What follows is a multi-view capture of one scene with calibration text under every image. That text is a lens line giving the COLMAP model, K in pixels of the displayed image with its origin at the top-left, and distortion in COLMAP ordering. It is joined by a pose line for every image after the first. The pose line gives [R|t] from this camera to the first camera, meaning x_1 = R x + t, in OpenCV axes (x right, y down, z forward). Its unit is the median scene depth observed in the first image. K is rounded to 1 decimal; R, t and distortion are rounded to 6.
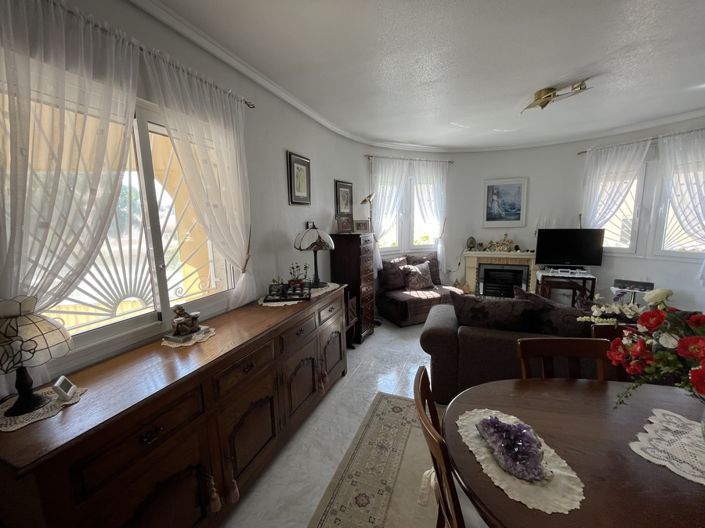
lens RADIAL K [[287.3, 0, 351.8], [0, 287.3, 264.4], [0, 0, 1]] dist [-0.000794, -0.000125]
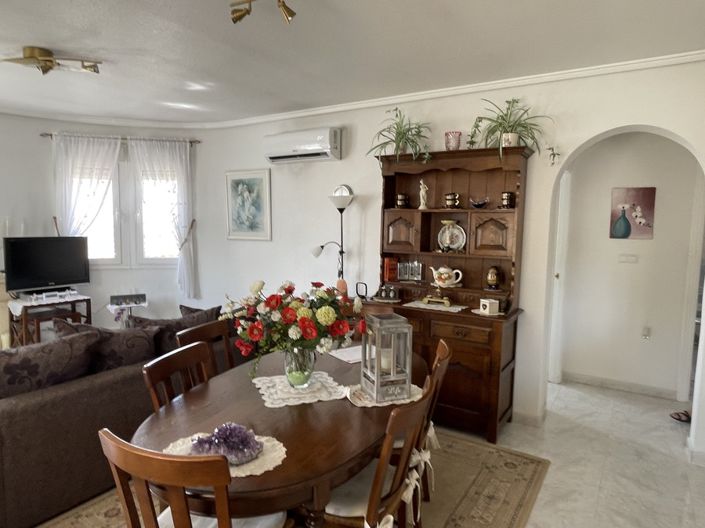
lens RADIAL K [[449.9, 0, 352.0], [0, 449.9, 264.7], [0, 0, 1]] dist [0.000250, -0.000542]
pose [[0.190296, -0.071156, 0.979145, -0.229249], [0.129578, 0.990464, 0.046795, -0.008312], [-0.973138, 0.117970, 0.197702, 0.043104]]
